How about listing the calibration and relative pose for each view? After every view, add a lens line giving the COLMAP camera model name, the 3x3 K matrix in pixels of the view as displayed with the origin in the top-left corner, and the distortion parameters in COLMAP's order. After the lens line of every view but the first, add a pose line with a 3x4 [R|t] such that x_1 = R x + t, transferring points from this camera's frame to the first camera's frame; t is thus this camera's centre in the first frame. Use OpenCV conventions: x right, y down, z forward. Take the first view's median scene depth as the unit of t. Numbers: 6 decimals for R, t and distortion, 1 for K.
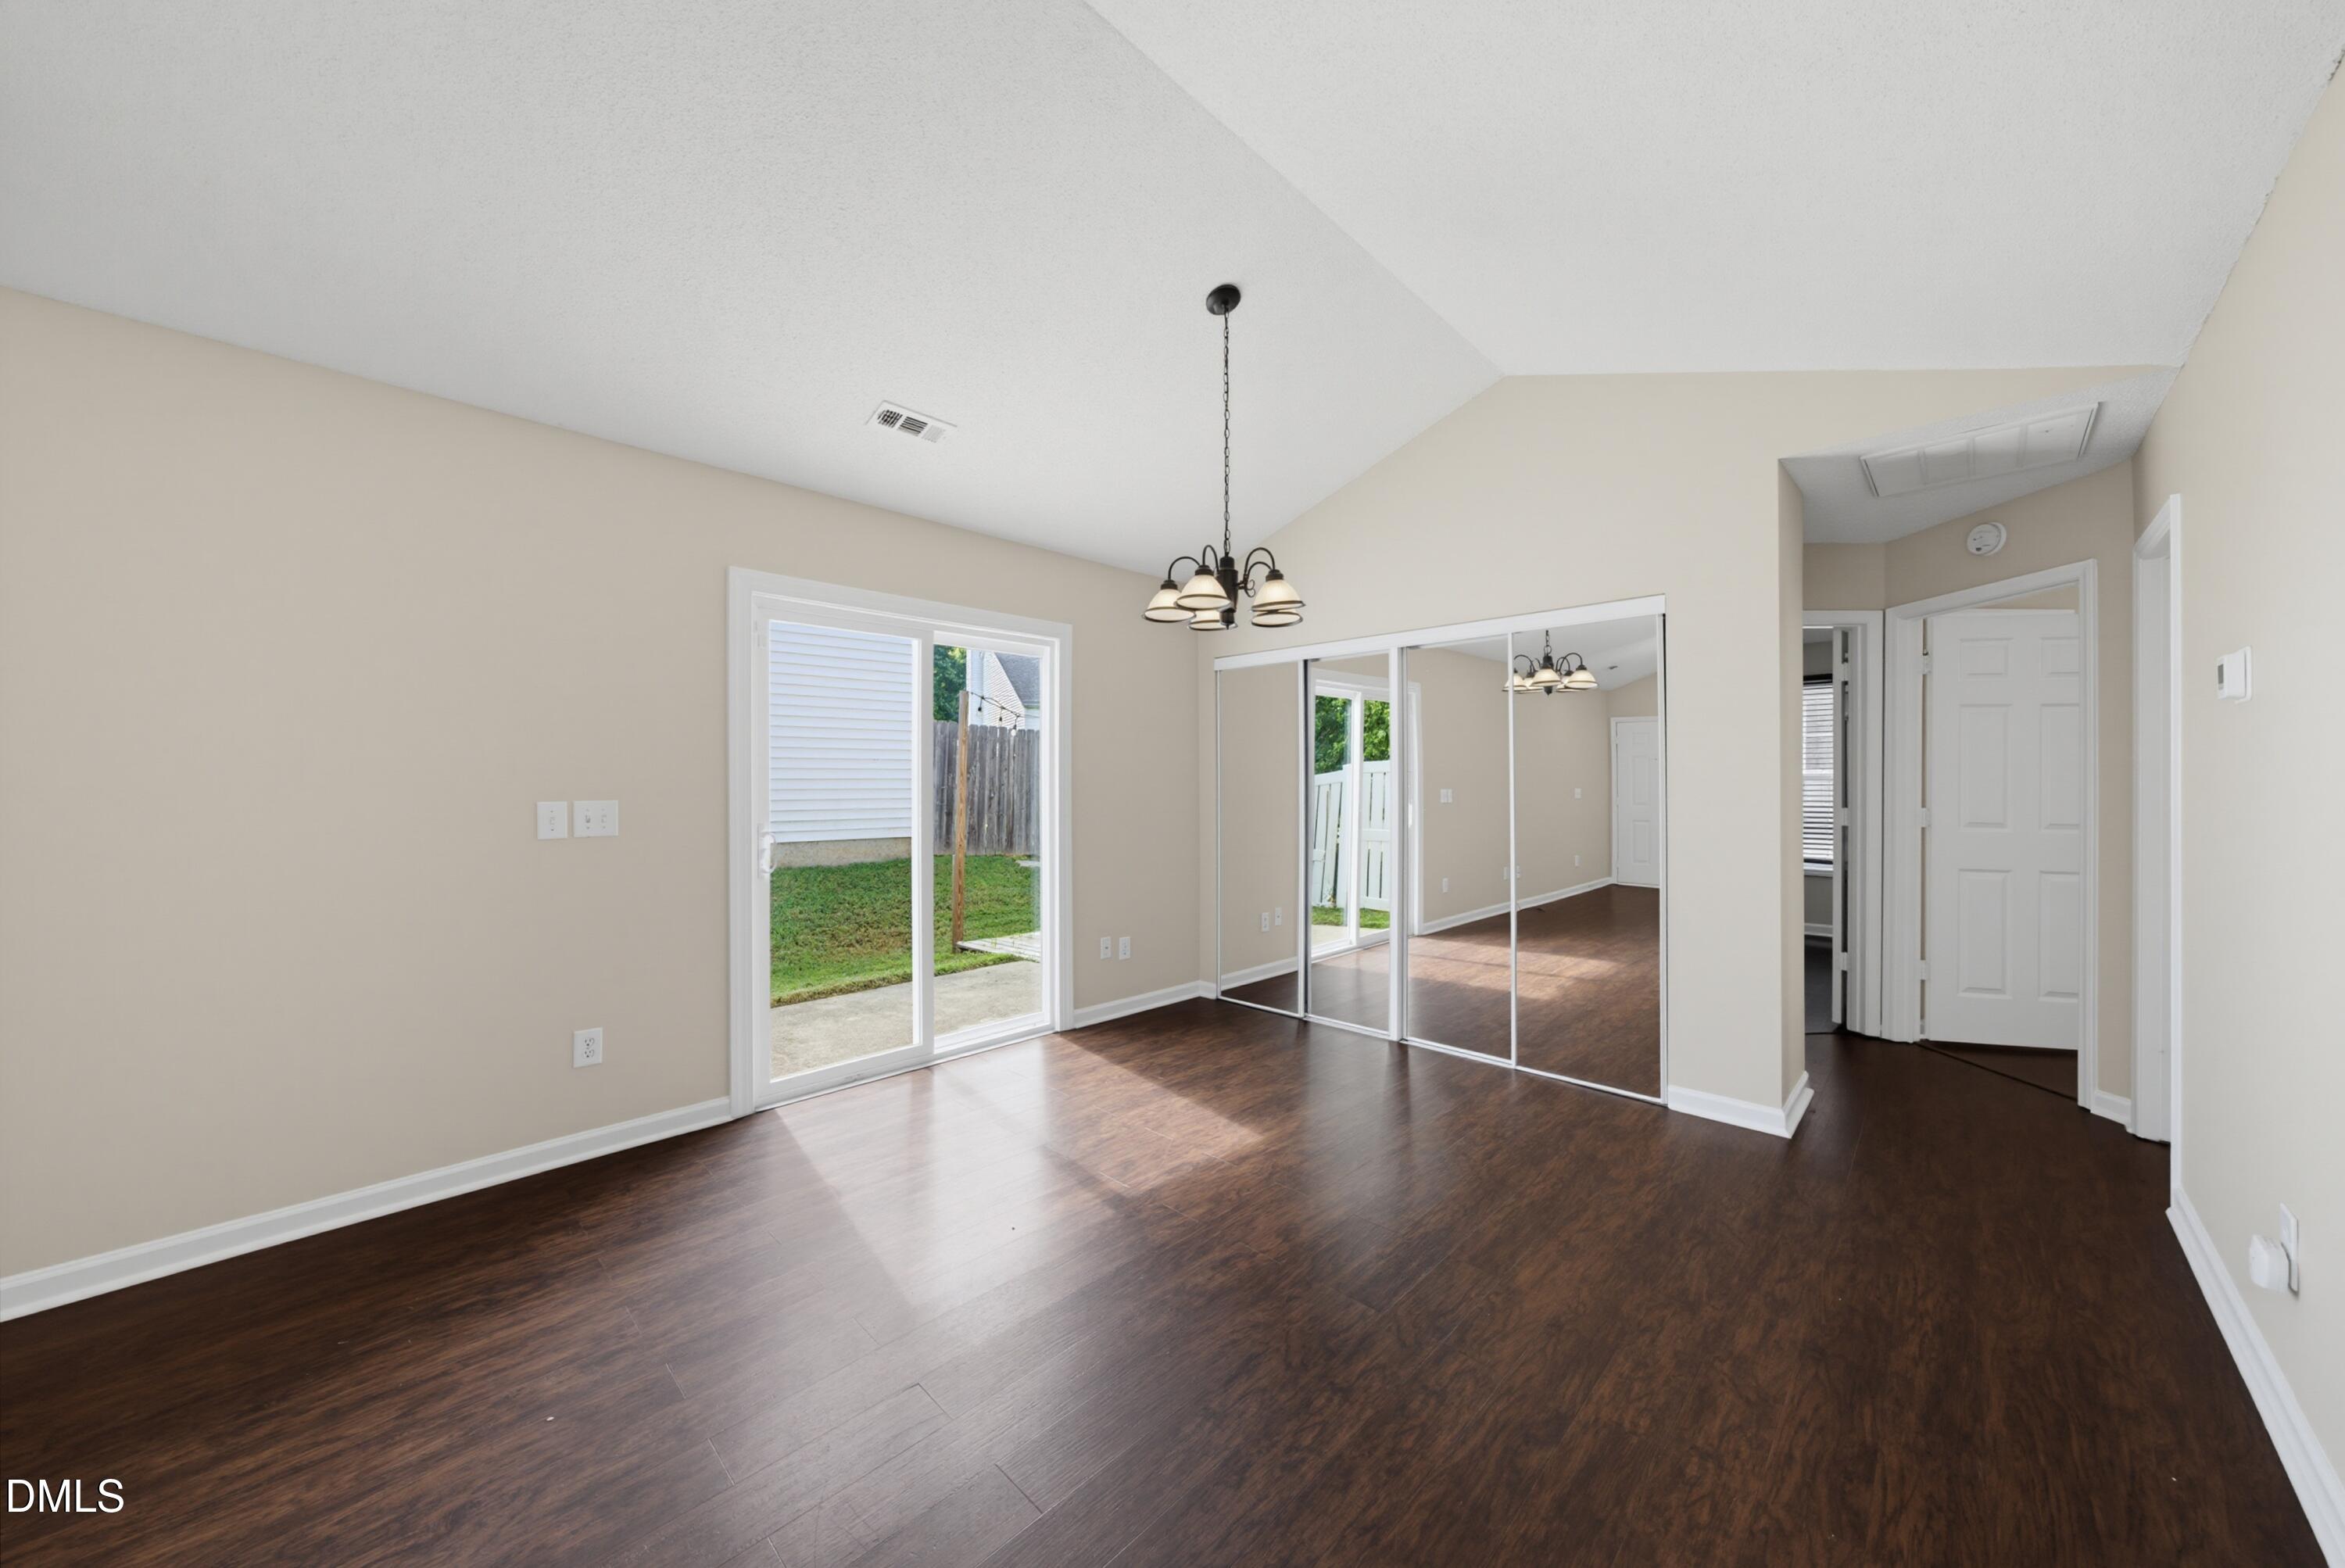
lens RADIAL K [[803.7, 0, 1215.9], [0, 803.7, 784.0], [0, 0, 1]] dist [-0.002377, 0.000201]
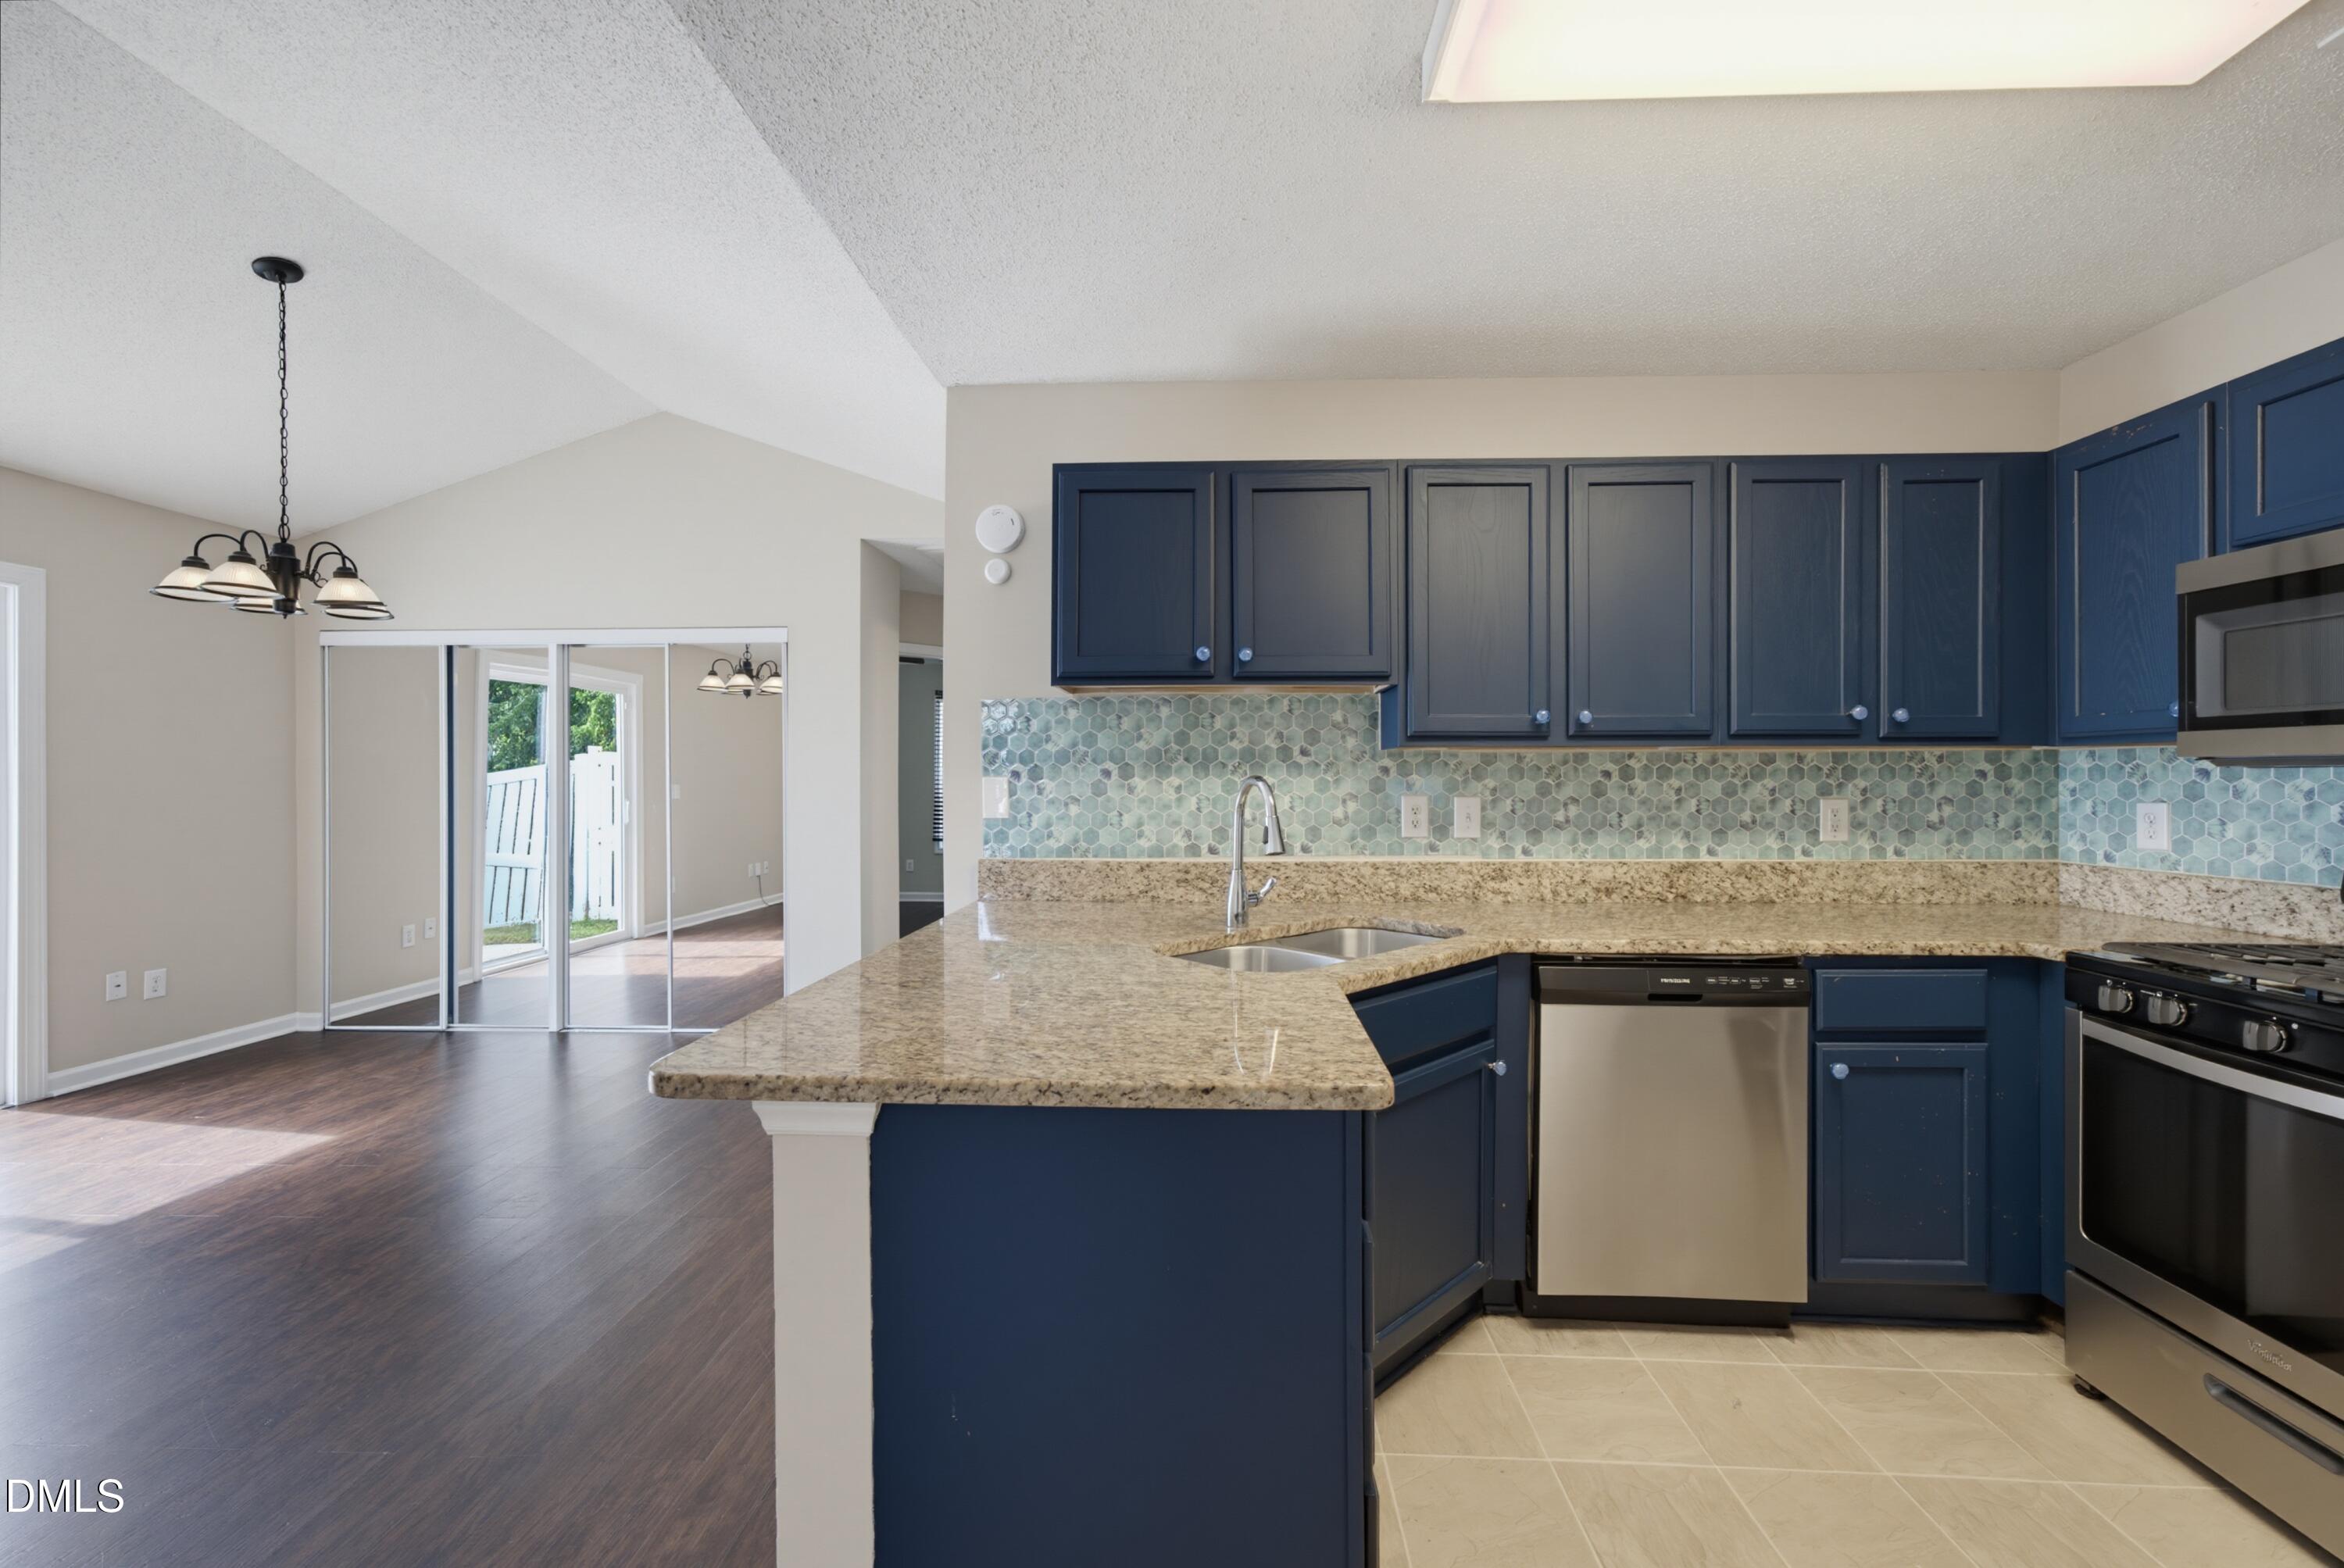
lens RADIAL K [[883.6, 0, 1182.3], [0, 883.6, 783.9], [0, 0, 1]] dist [0.004653, 0.000522]
pose [[0.762425, -0.002547, 0.647071, 0.119508], [-0.001957, 0.999979, 0.006241, -0.002424], [-0.647073, -0.006025, 0.762404, -0.420282]]
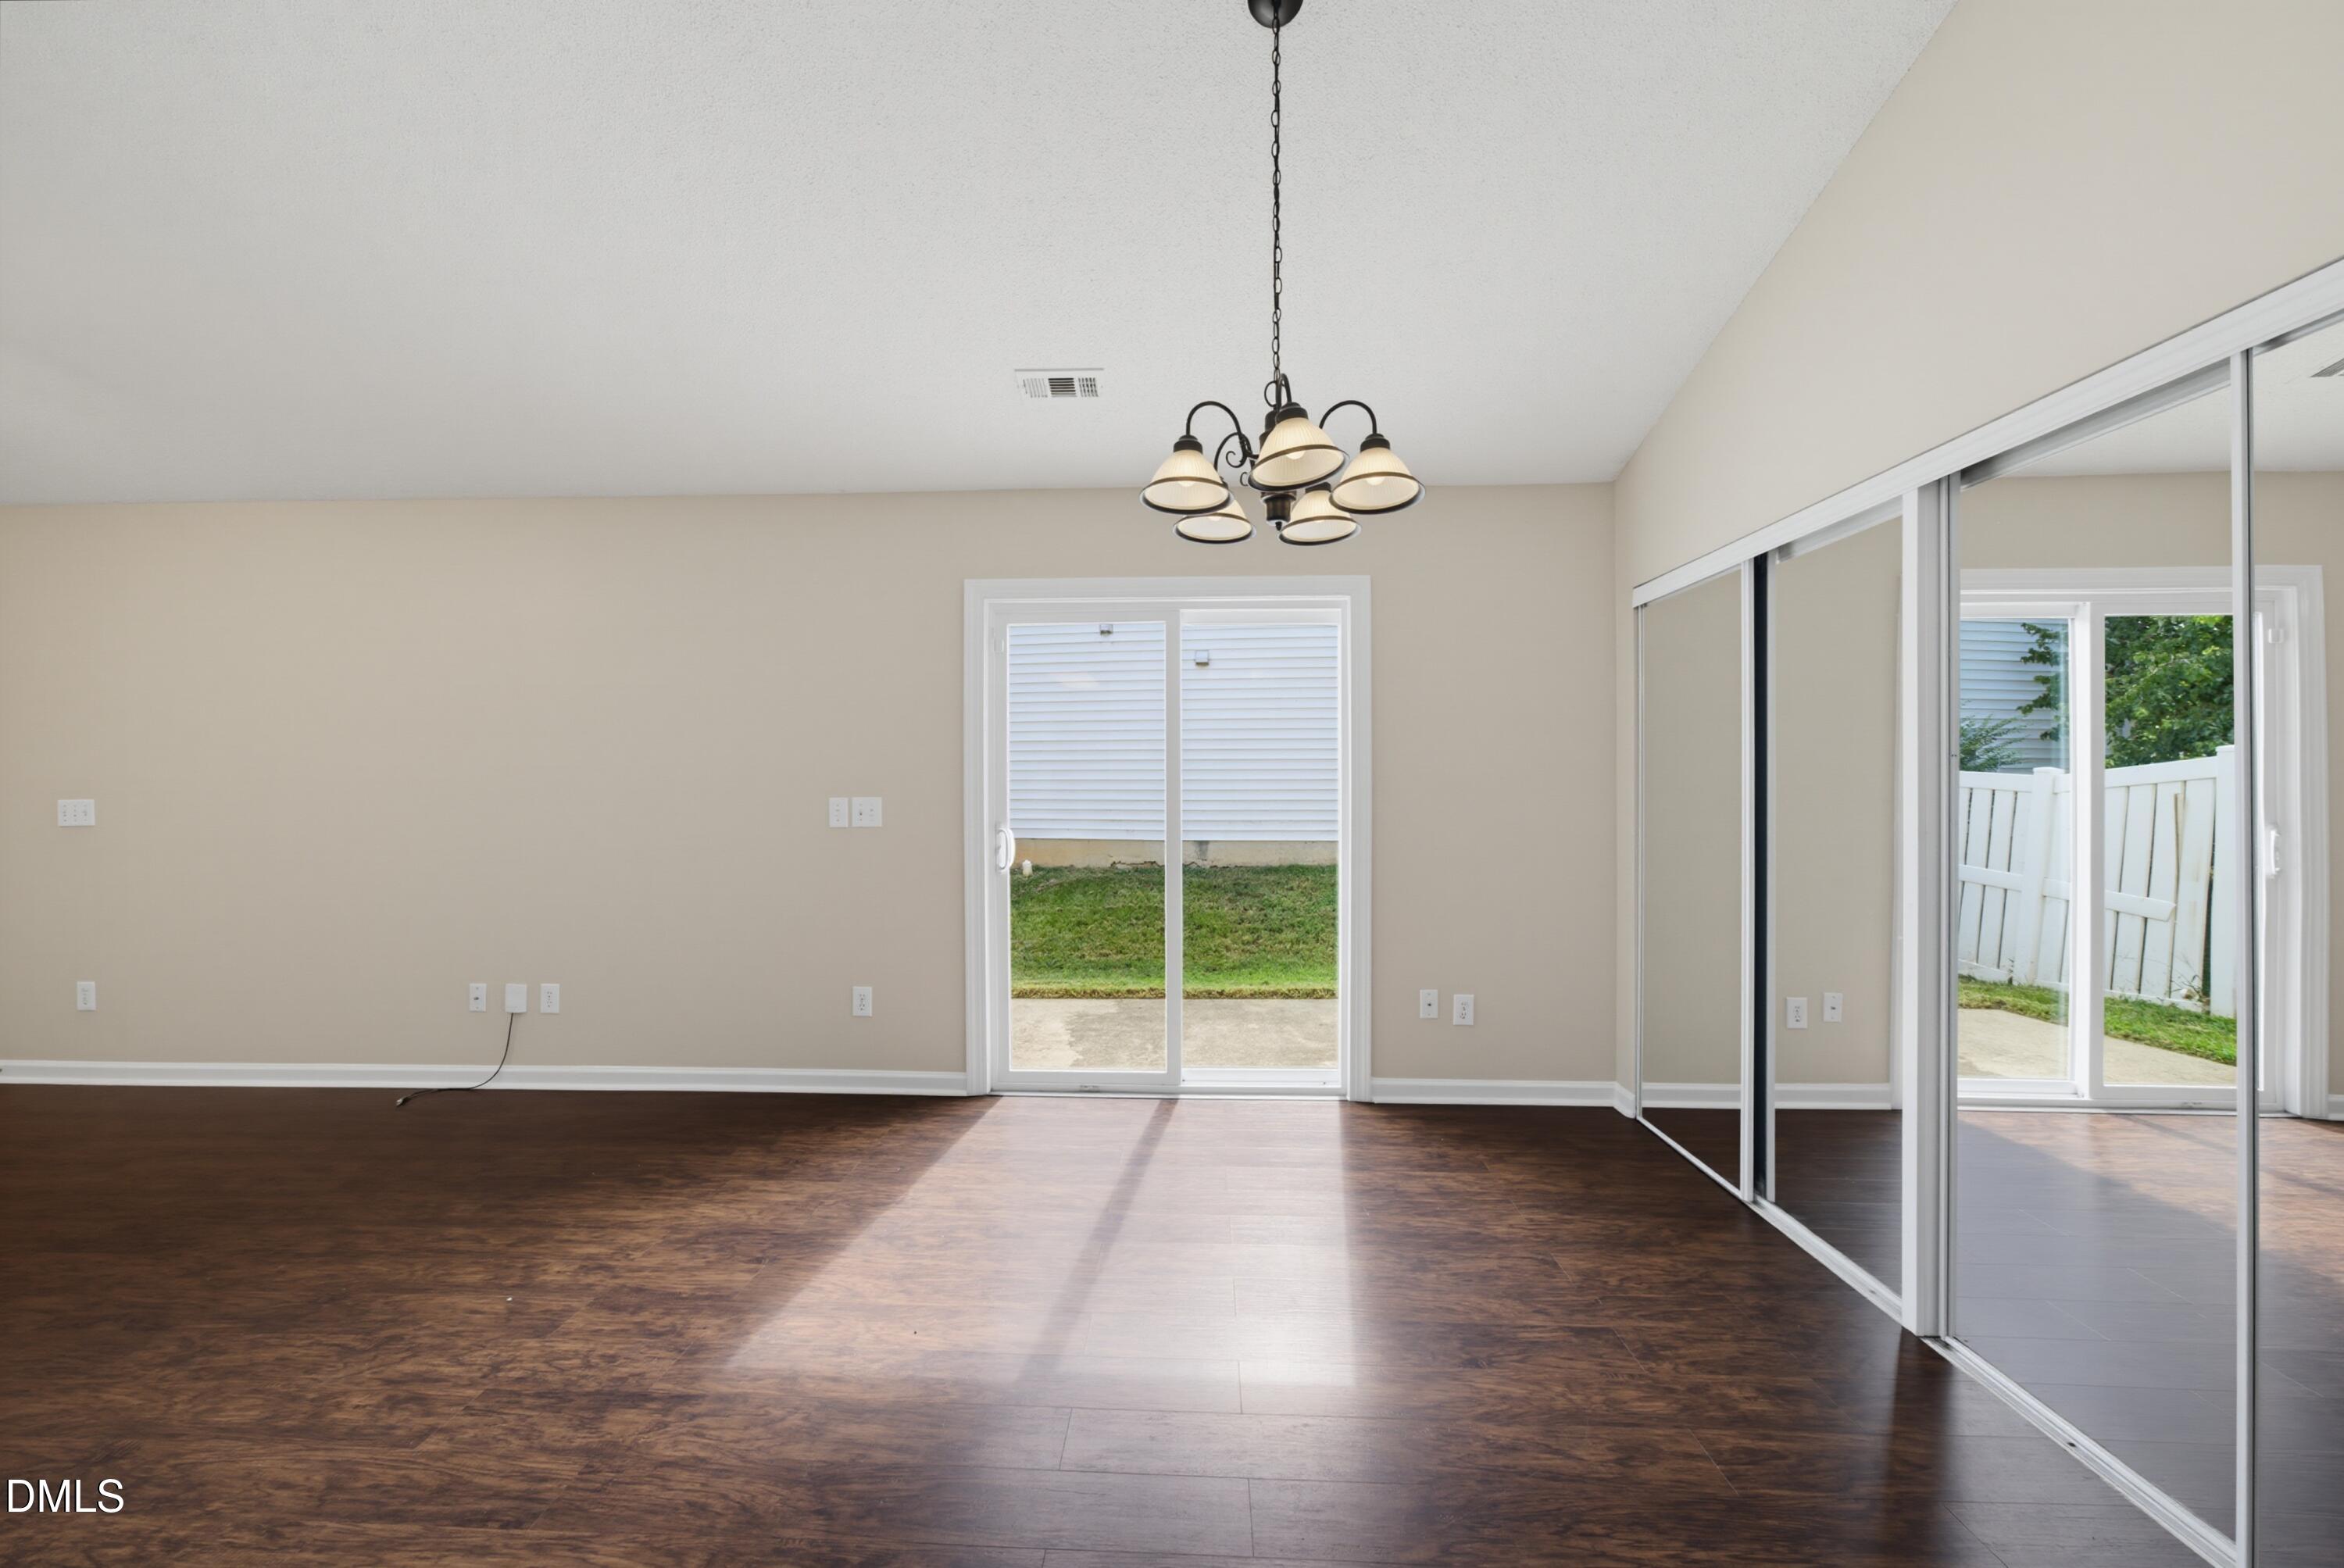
lens RADIAL K [[803.3, 0, 1215.4], [0, 803.3, 784.0], [0, 0, 1]] dist [-0.002377, 0.000201]
pose [[0.653016, -0.008529, -0.757296, 0.370108], [0.003748, 0.999961, -0.008030, 0.009365], [0.757335, 0.002406, 0.653022, 0.466713]]
